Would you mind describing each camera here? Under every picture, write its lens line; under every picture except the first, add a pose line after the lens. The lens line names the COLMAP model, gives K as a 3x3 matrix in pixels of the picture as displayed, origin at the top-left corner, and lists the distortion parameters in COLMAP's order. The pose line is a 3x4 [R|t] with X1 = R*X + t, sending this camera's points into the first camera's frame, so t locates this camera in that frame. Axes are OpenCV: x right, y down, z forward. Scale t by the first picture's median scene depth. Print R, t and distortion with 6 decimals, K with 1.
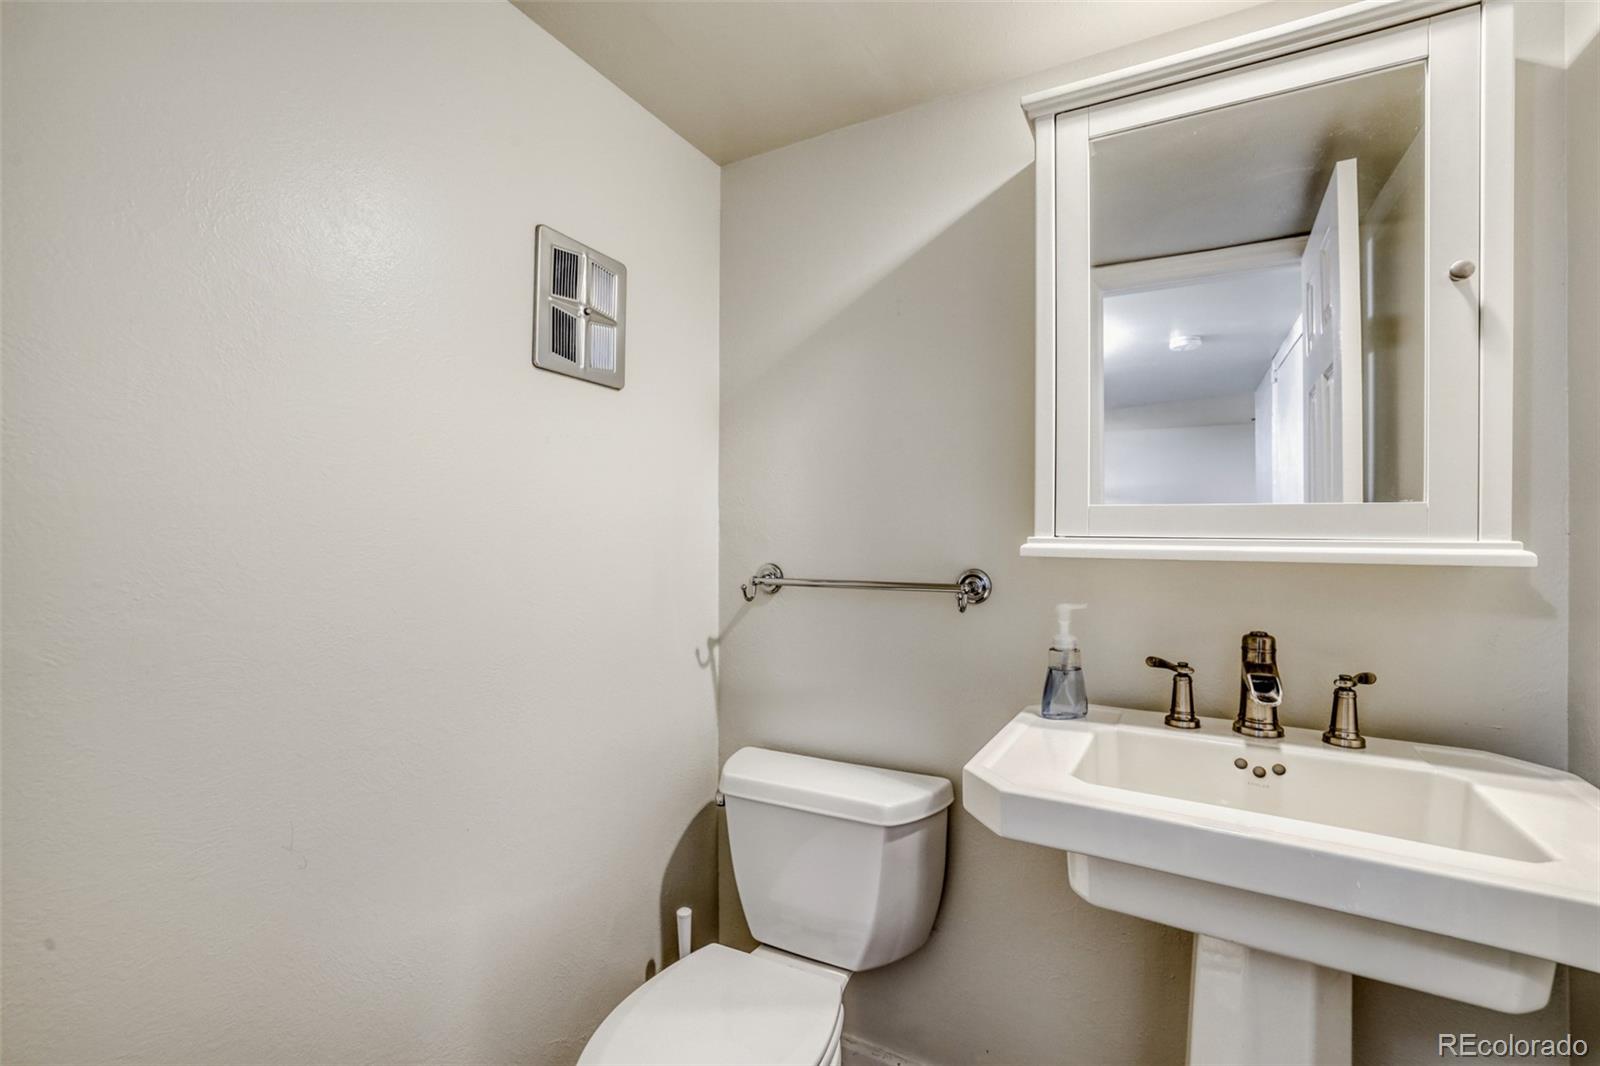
lens RADIAL K [[693.0, 0, 805.3], [0, 693.0, 529.8], [0, 0, 1]] dist [-0.035997, 0.011344]
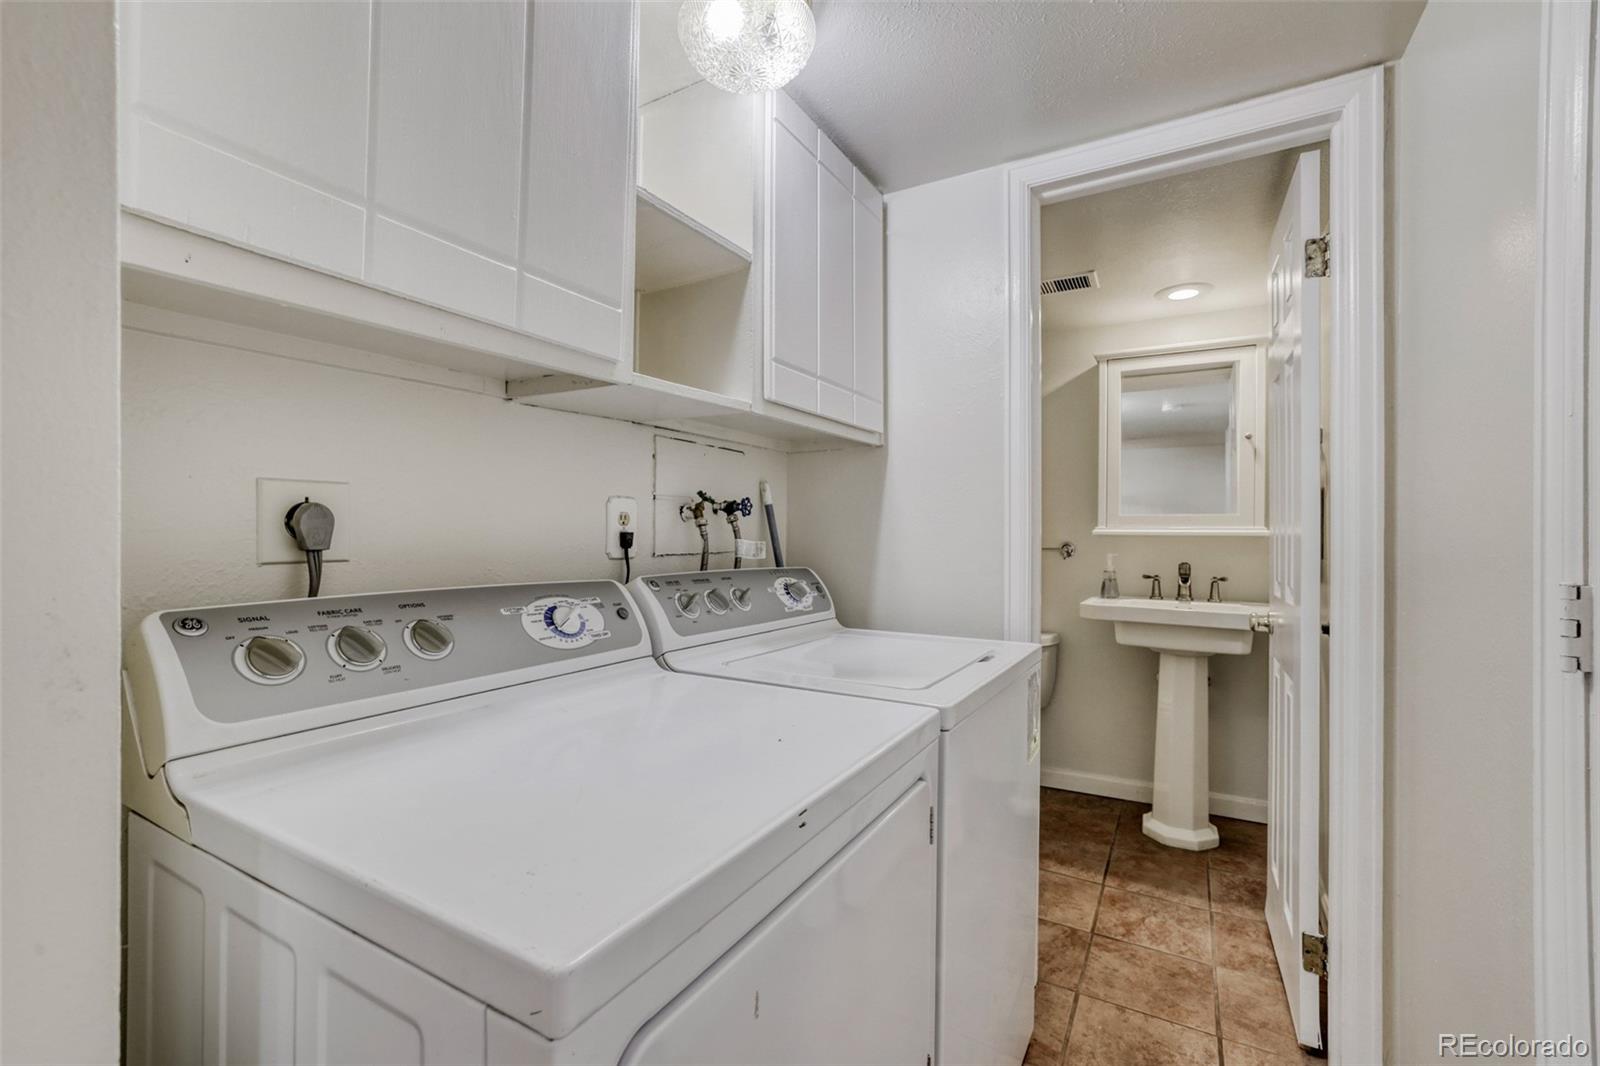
lens RADIAL K [[693.0, 0, 794.9], [0, 693.0, 535.1], [0, 0, 1]] dist [-0.035997, 0.011344]
pose [[0.999863, 0.001873, -0.016451, -0.772549], [-0.001840, 0.999996, 0.002038, 0.038692], [0.016454, -0.002007, 0.999863, -1.614149]]
